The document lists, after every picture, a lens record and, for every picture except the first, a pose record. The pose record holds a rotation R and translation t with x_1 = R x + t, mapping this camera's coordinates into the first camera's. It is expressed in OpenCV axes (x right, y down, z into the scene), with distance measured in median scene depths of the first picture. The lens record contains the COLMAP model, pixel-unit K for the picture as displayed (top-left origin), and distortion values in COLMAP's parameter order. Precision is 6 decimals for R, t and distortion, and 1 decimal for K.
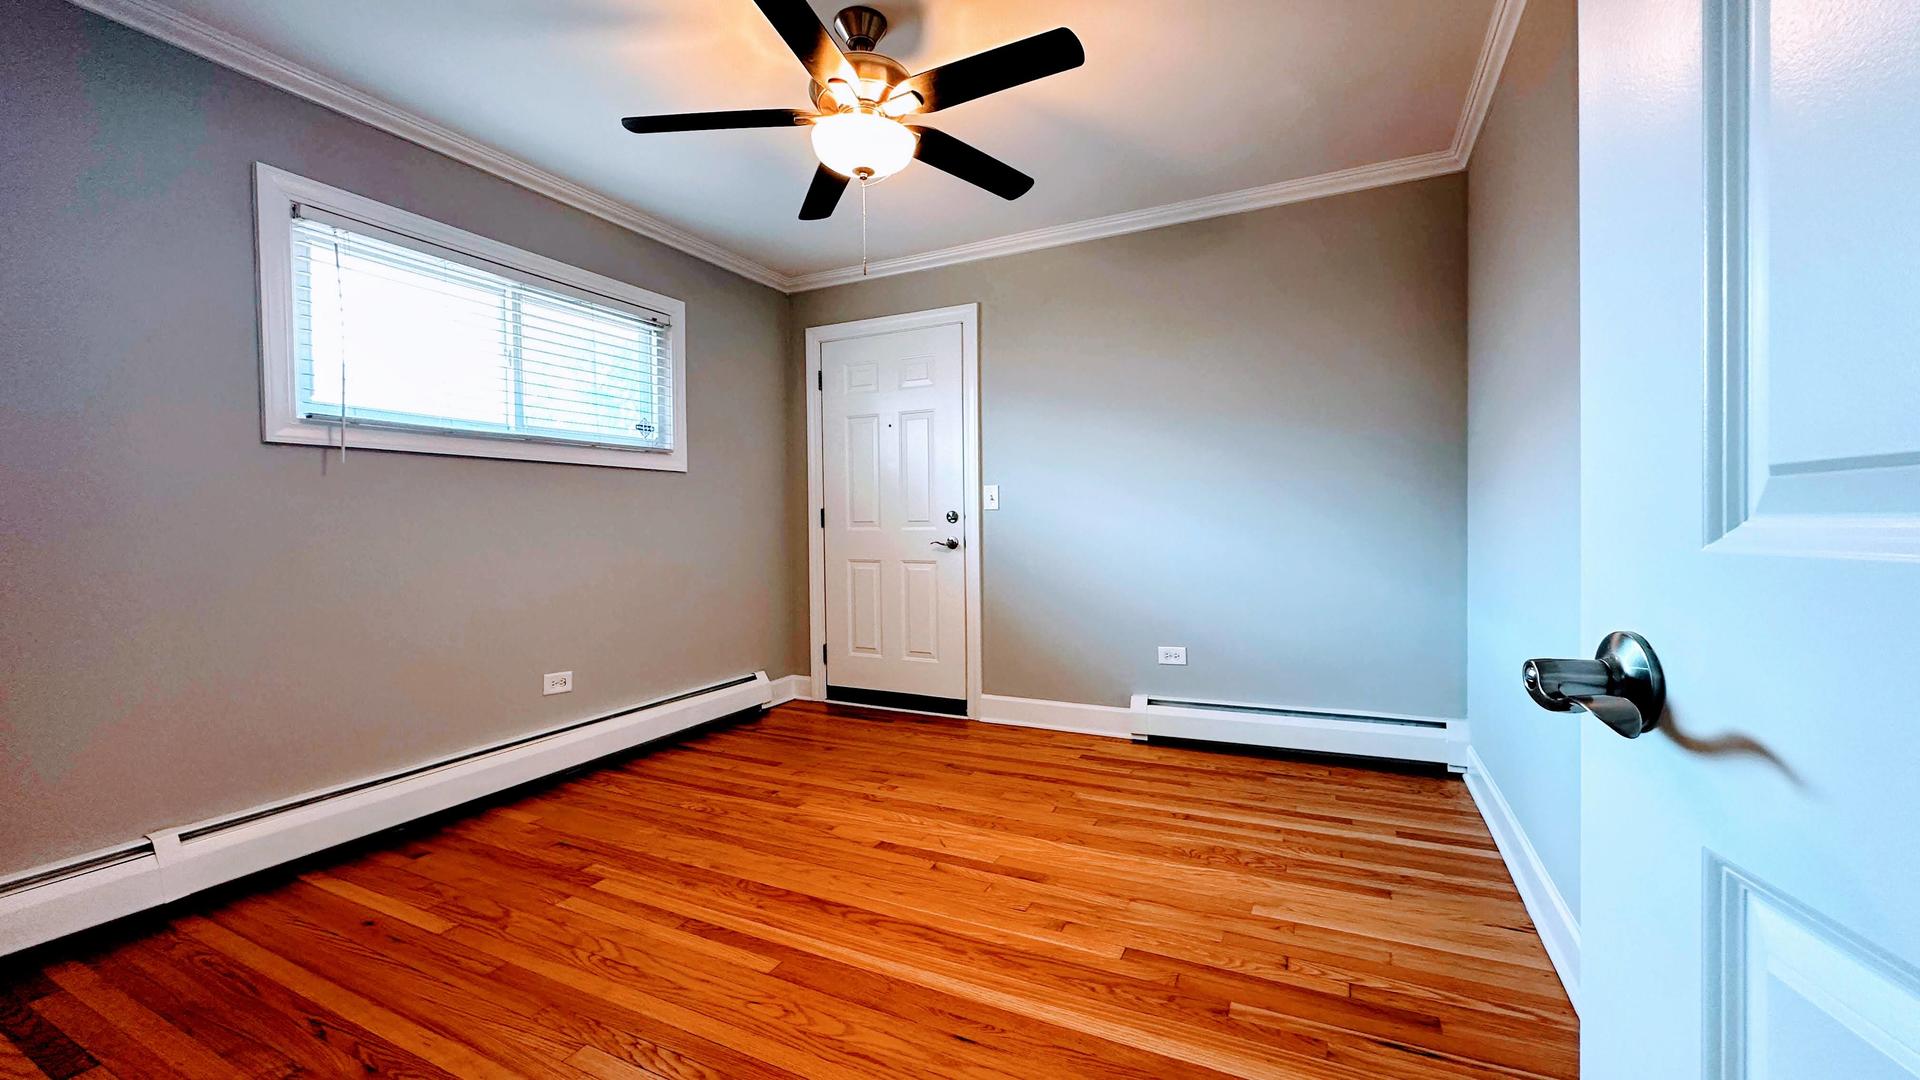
lens RADIAL K [[765.9, 0, 956.8], [0, 765.9, 532.5], [0, 0, 1]] dist [-0.000405, 0.000064]
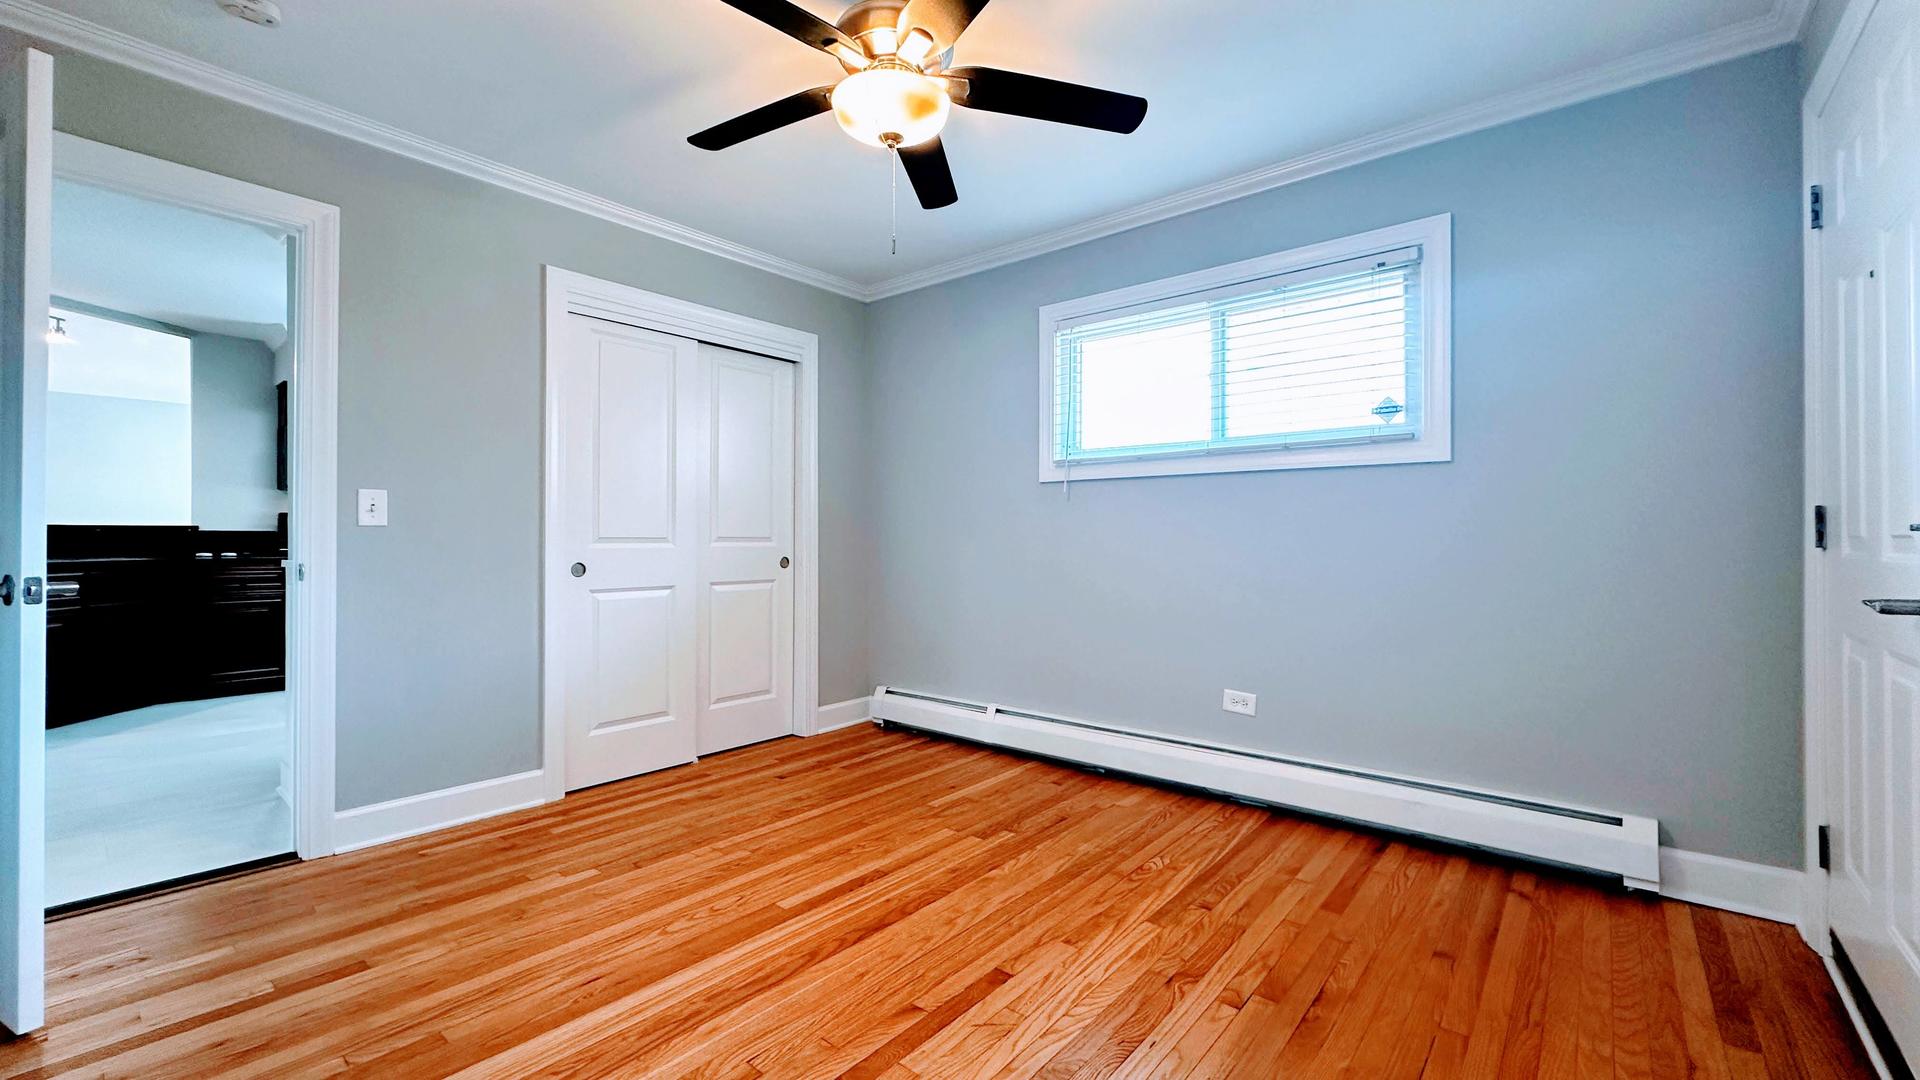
lens RADIAL K [[765.9, 0, 956.8], [0, 765.9, 532.5], [0, 0, 1]] dist [-0.000405, 0.000064]
pose [[-0.239816, 0.007531, -0.970789, 0.531066], [-0.009564, 0.999903, 0.010120, -0.023777], [0.970771, 0.011711, -0.239721, 0.952281]]
